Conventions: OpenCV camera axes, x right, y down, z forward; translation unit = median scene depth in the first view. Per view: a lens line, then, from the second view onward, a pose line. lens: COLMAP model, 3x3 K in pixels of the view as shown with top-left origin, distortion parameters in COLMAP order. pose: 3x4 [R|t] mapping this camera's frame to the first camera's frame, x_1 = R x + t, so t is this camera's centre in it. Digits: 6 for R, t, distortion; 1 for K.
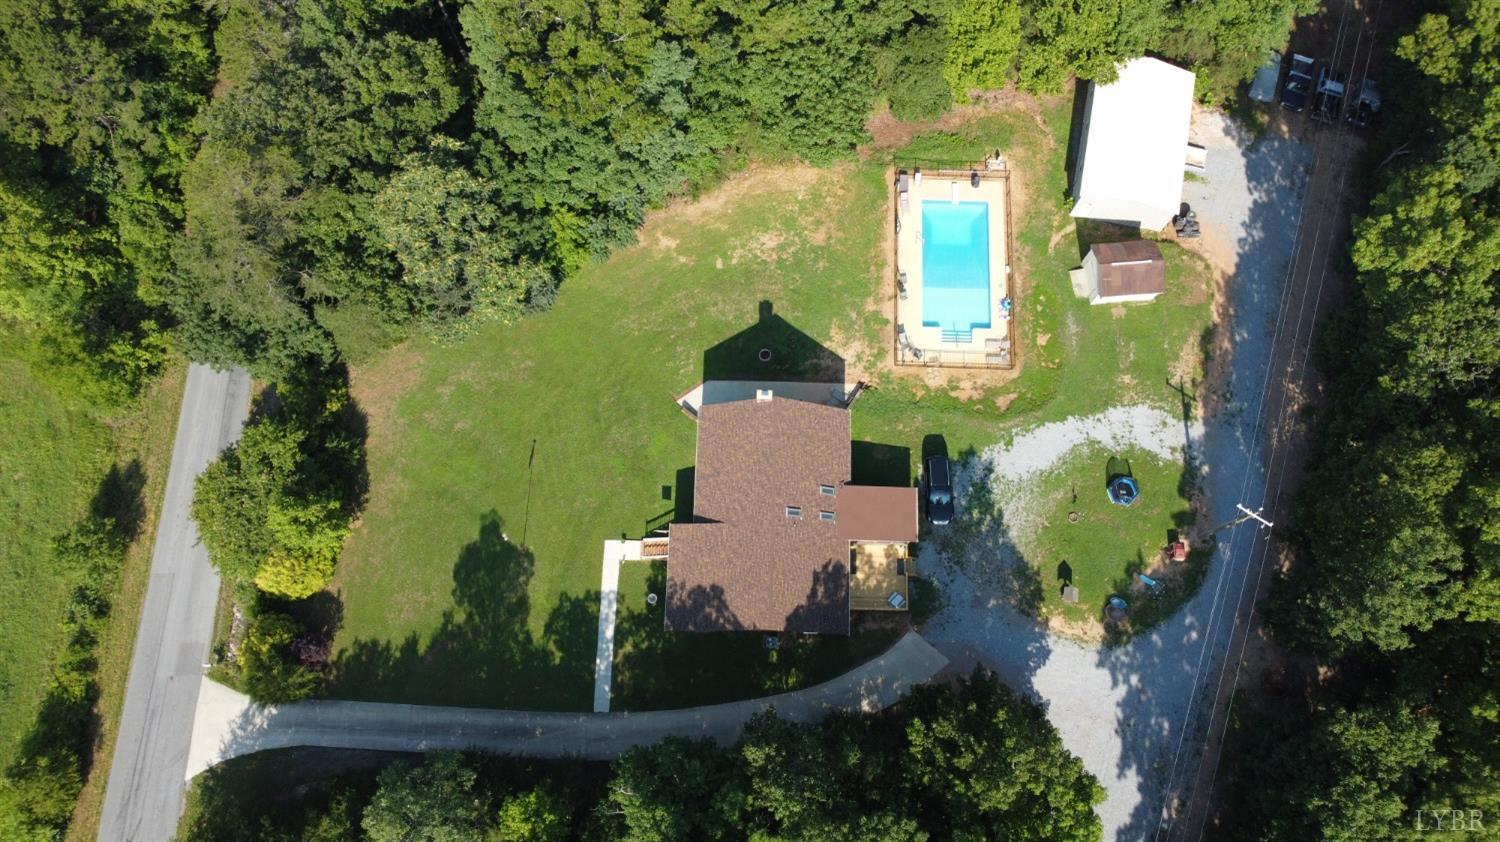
lens RADIAL K [[1135.1, 0, 754.0], [0, 1135.1, 432.1], [0, 0, 1]] dist [0.001880, -0.008113]
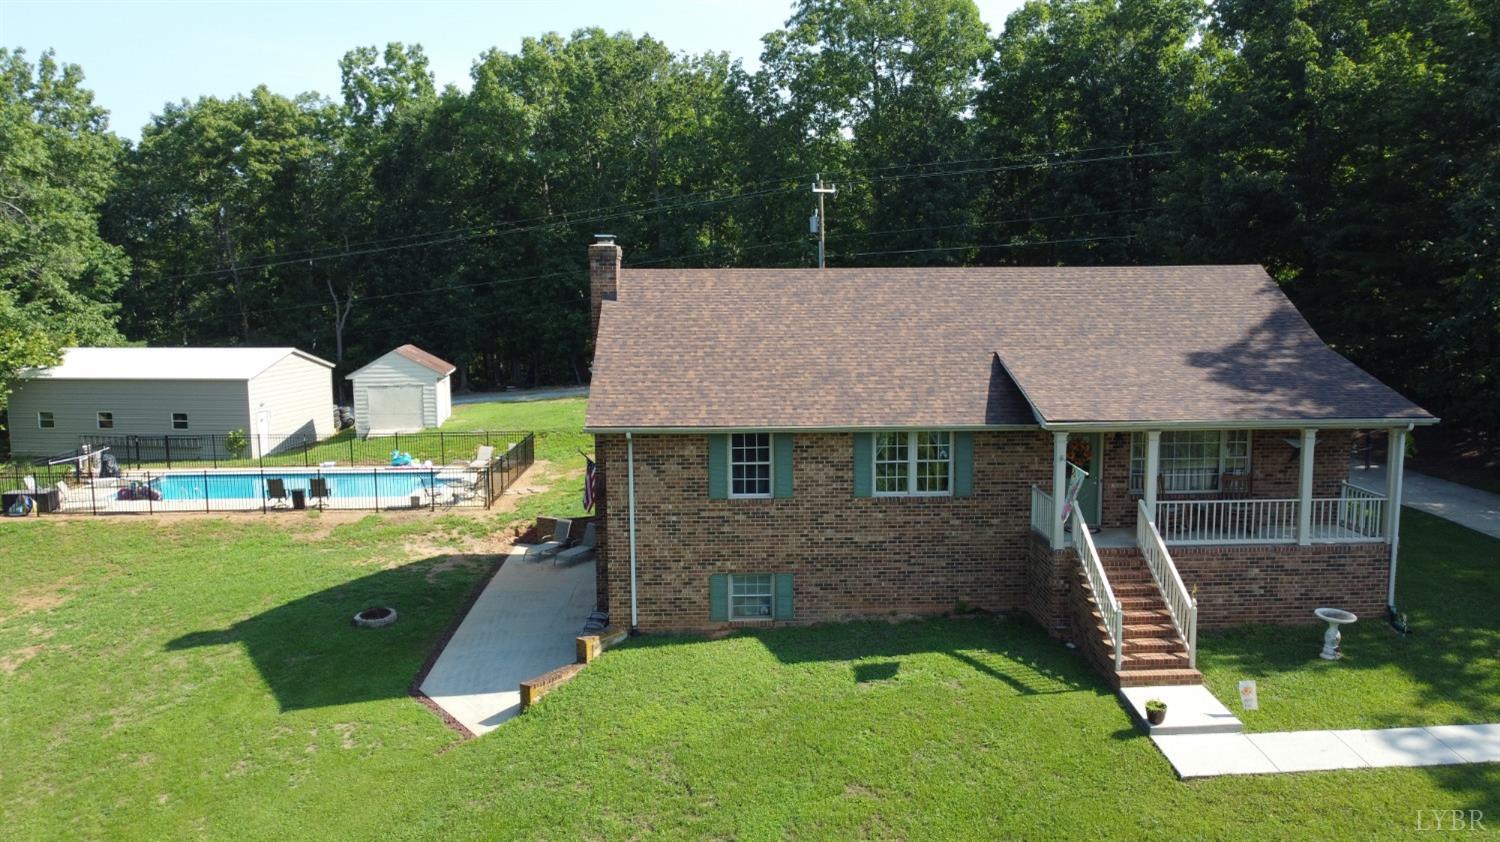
lens RADIAL K [[1135.1, 0, 756.0], [0, 1135.1, 420.4], [0, 0, 1]] dist [0.001880, -0.008113]
pose [[-0.064263, -0.130368, 0.989381, -0.308604], [0.968847, 0.229470, 0.093166, -0.008189], [-0.239179, 0.964545, 0.111561, 0.916294]]
